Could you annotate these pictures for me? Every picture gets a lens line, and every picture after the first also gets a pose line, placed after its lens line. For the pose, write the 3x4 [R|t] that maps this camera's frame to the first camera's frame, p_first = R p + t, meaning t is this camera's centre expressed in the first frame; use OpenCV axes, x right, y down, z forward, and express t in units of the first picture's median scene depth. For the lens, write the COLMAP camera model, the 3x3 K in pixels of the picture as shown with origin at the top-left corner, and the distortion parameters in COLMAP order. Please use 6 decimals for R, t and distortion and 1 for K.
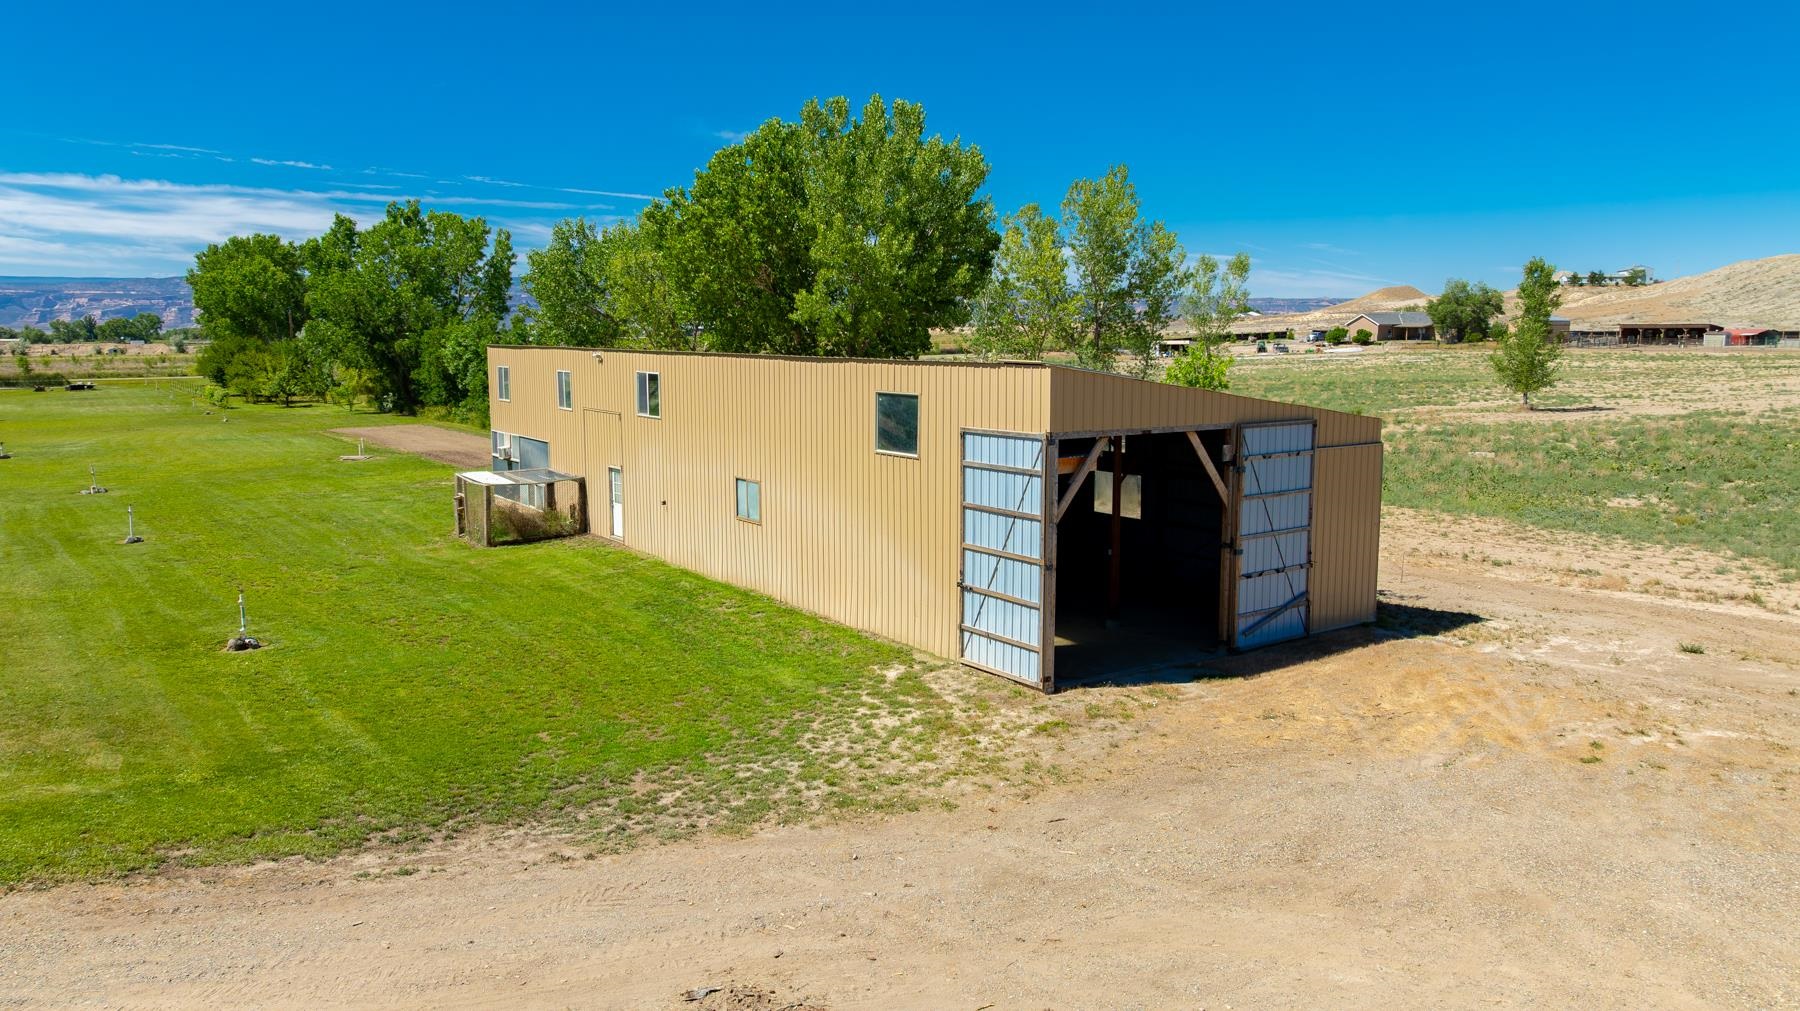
lens RADIAL K [[1252.3, 0, 906.3], [0, 1252.3, 501.0], [0, 0, 1]] dist [-0.002750, -0.000996]
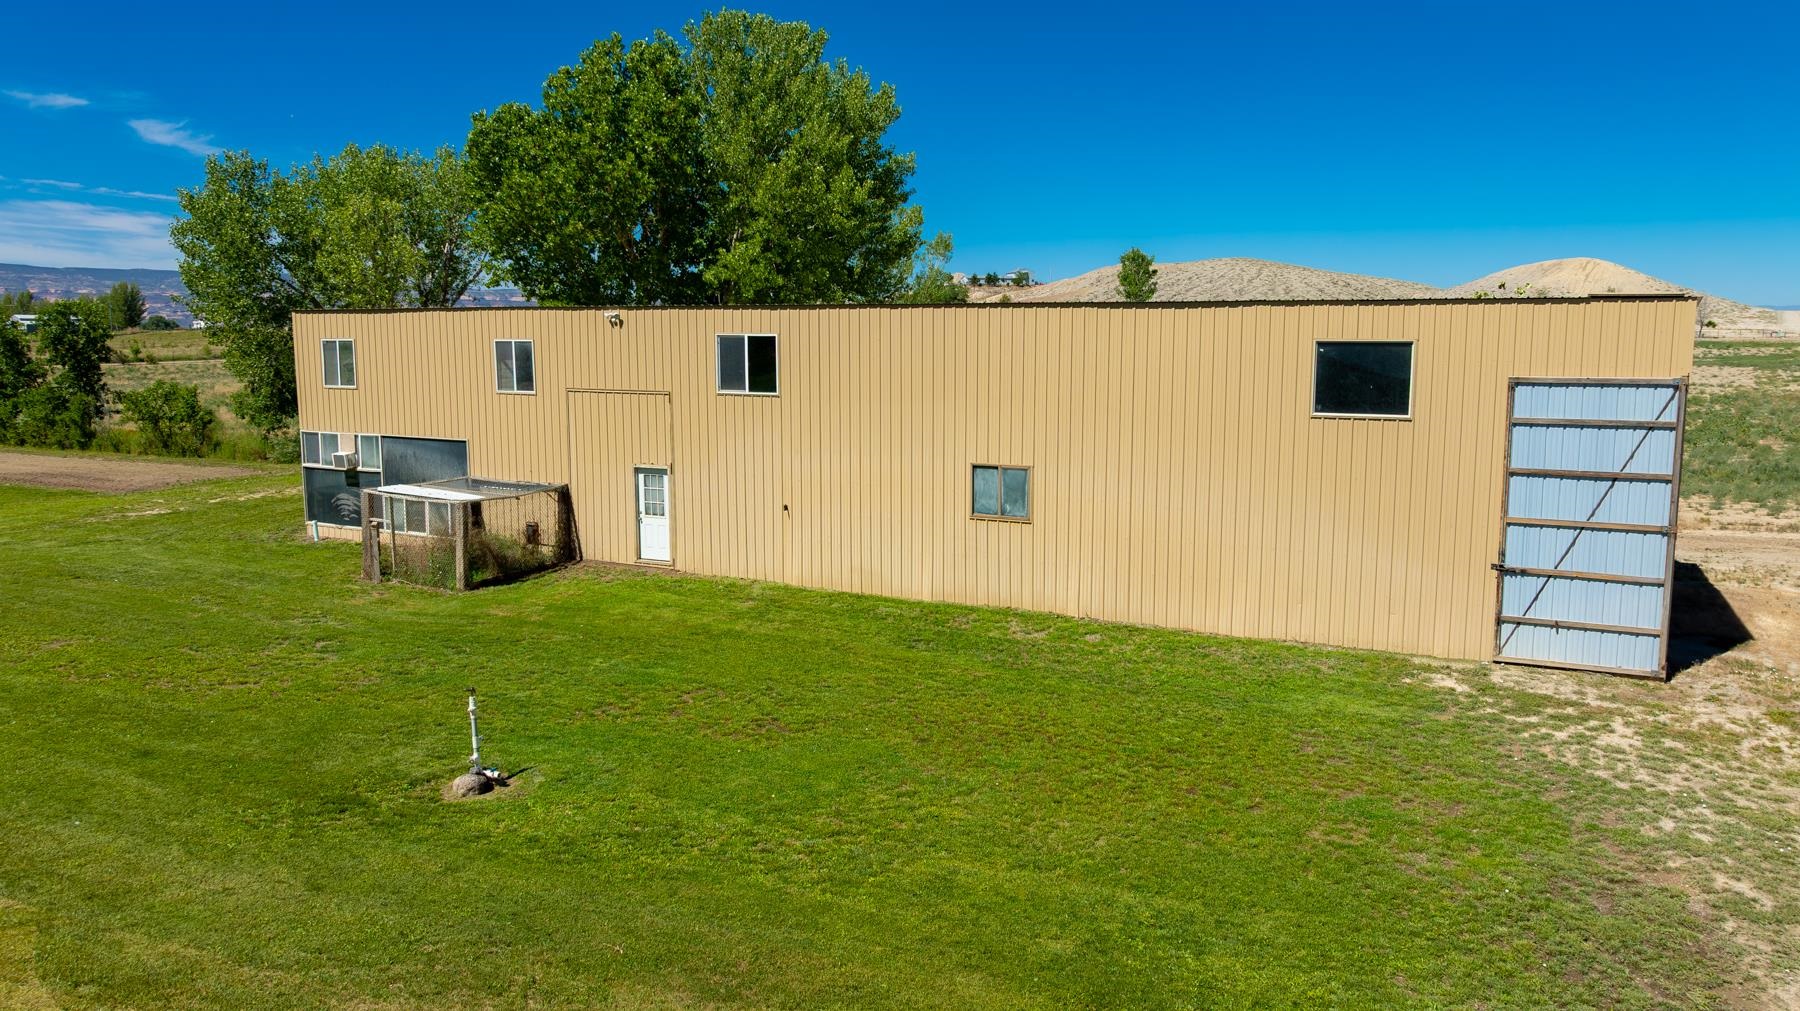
lens RADIAL K [[1252.3, 0, 906.3], [0, 1252.3, 501.0], [0, 0, 1]] dist [-0.002750, -0.000996]
pose [[0.894954, -0.062333, 0.441784, -0.677703], [0.061636, 0.997971, 0.015947, -0.014771], [-0.441881, 0.012958, 0.896980, 0.431192]]
